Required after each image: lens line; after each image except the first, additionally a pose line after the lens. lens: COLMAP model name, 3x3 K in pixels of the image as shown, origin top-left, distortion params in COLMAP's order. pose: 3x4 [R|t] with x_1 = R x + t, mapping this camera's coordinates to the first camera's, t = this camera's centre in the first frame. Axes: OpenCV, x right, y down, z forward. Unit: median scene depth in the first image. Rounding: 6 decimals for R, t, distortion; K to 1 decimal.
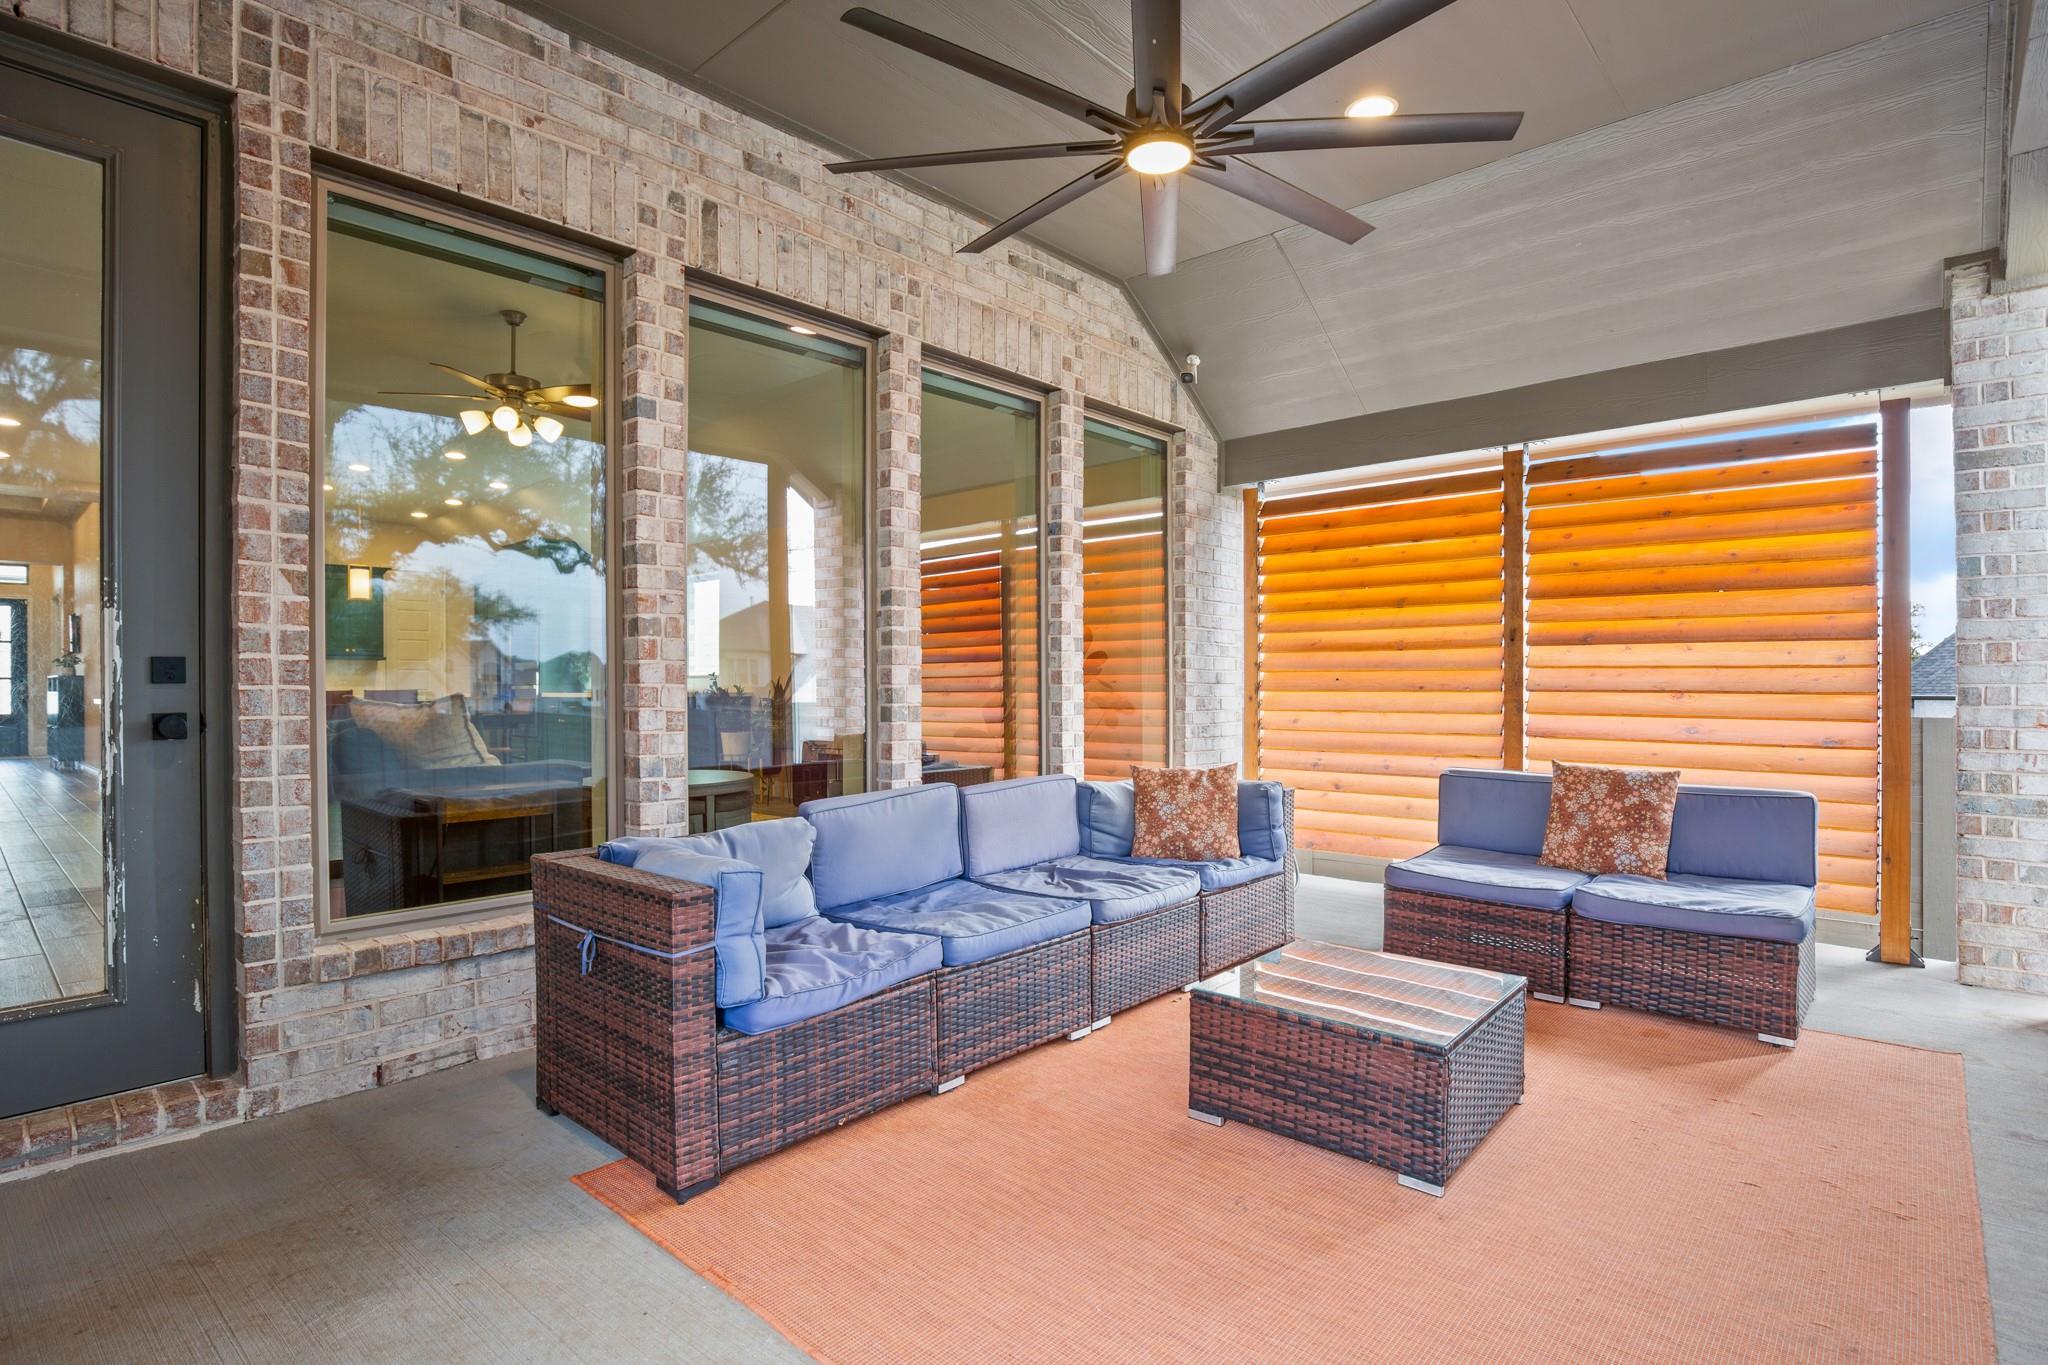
lens RADIAL K [[1010.8, 0, 1021.5], [0, 1010.8, 688.7], [0, 0, 1]] dist [-0.021904, 0.001088]
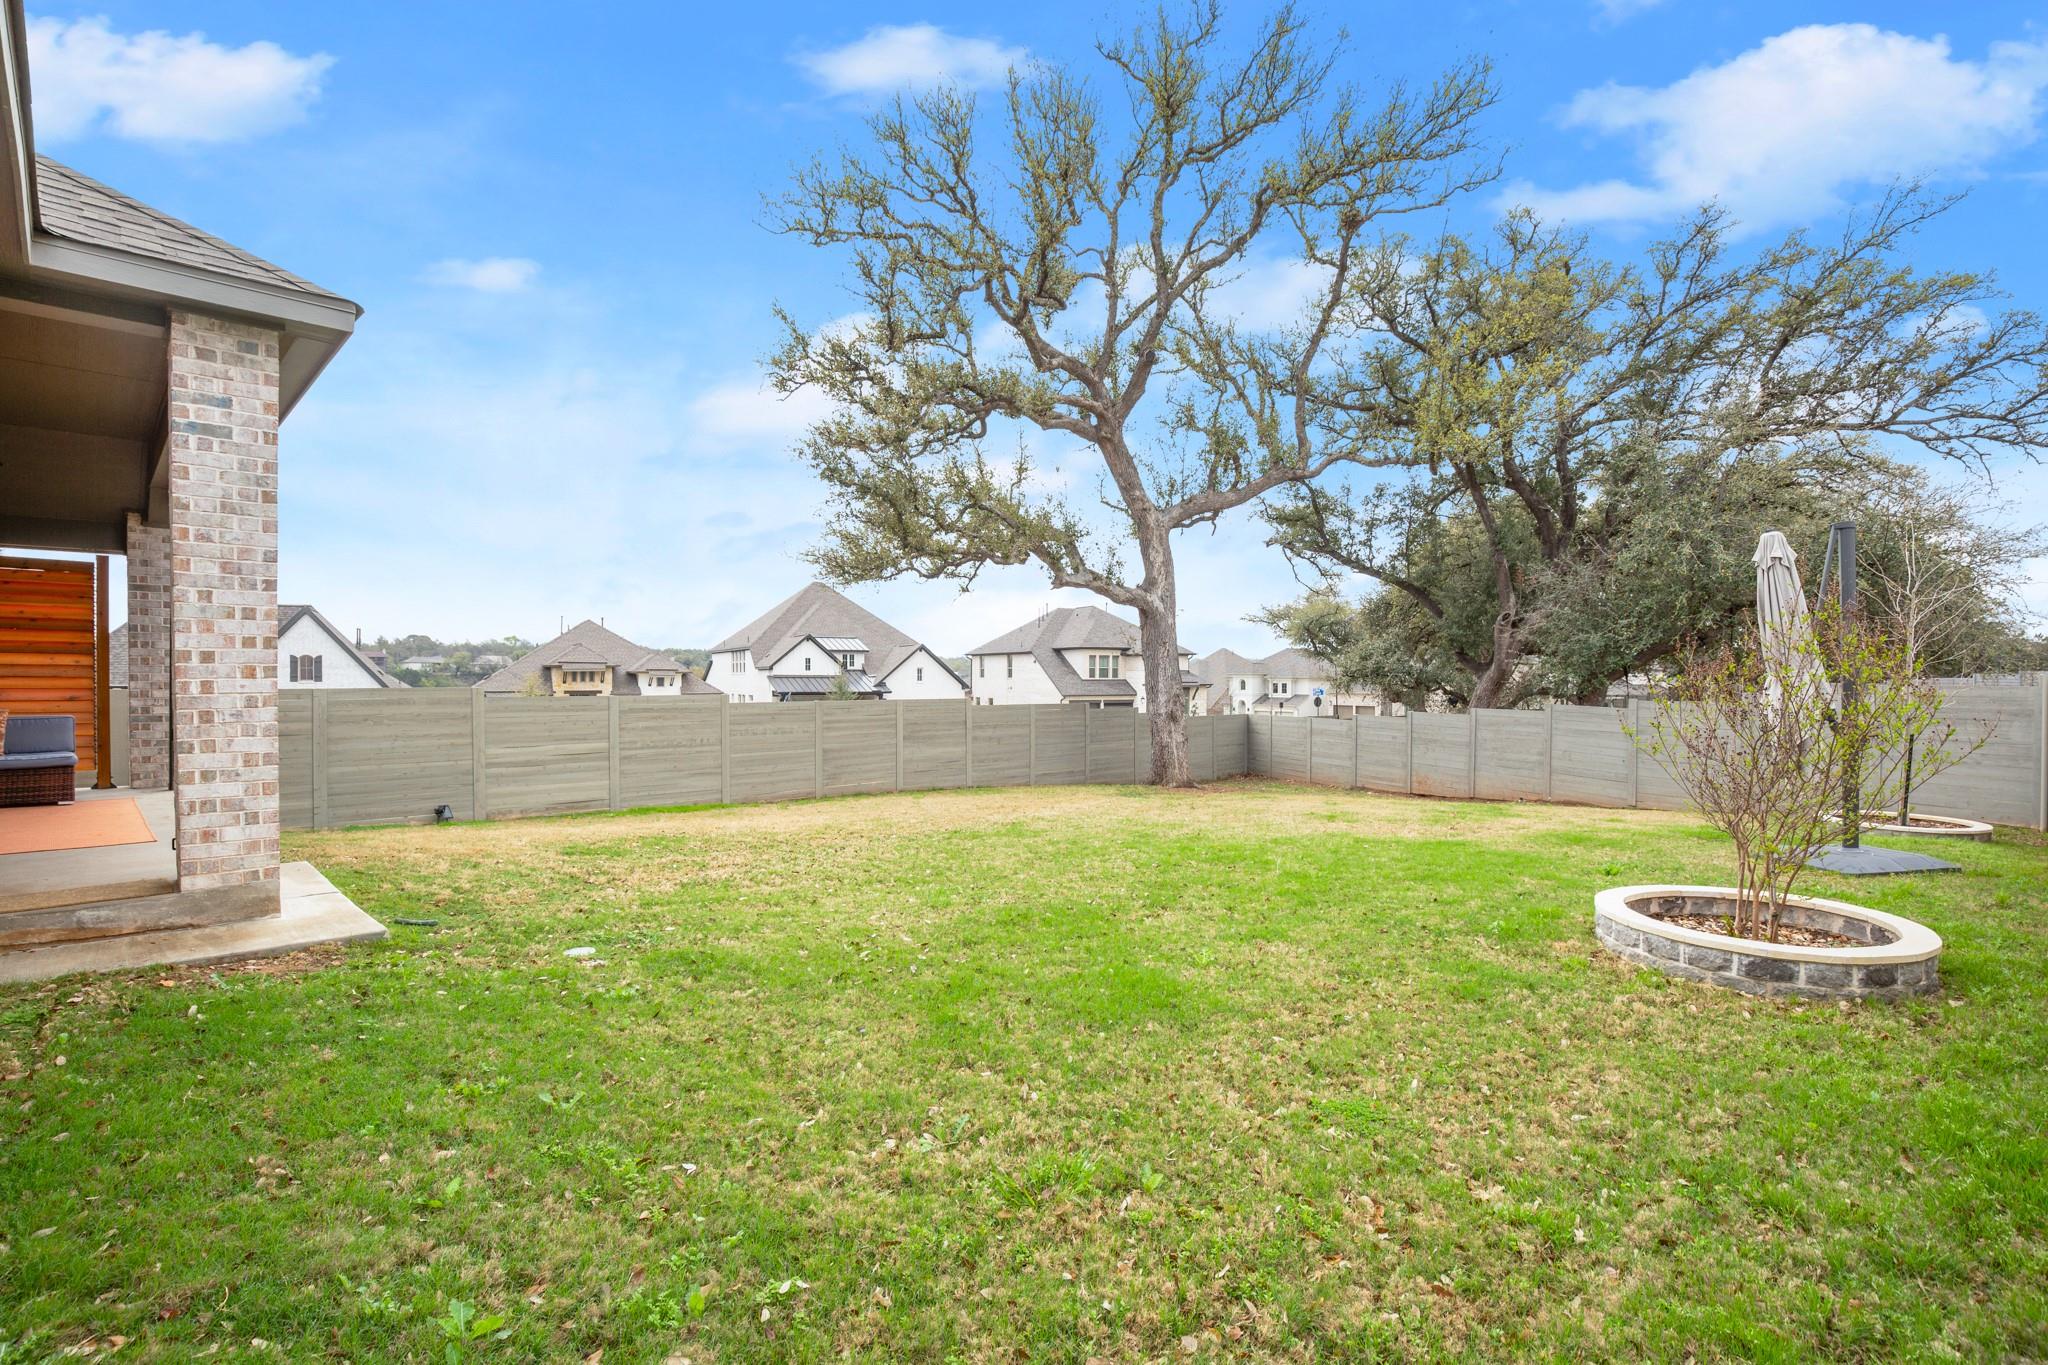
lens RADIAL K [[934.2, 0, 1014.8], [0, 934.2, 681.5], [0, 0, 1]] dist [-0.014813, 0.005820]
pose [[0.047817, -0.002258, 0.998854, -1.224419], [0.001364, 0.999997, 0.002195, 0.012937], [-0.998855, 0.001258, 0.047820, -1.282848]]
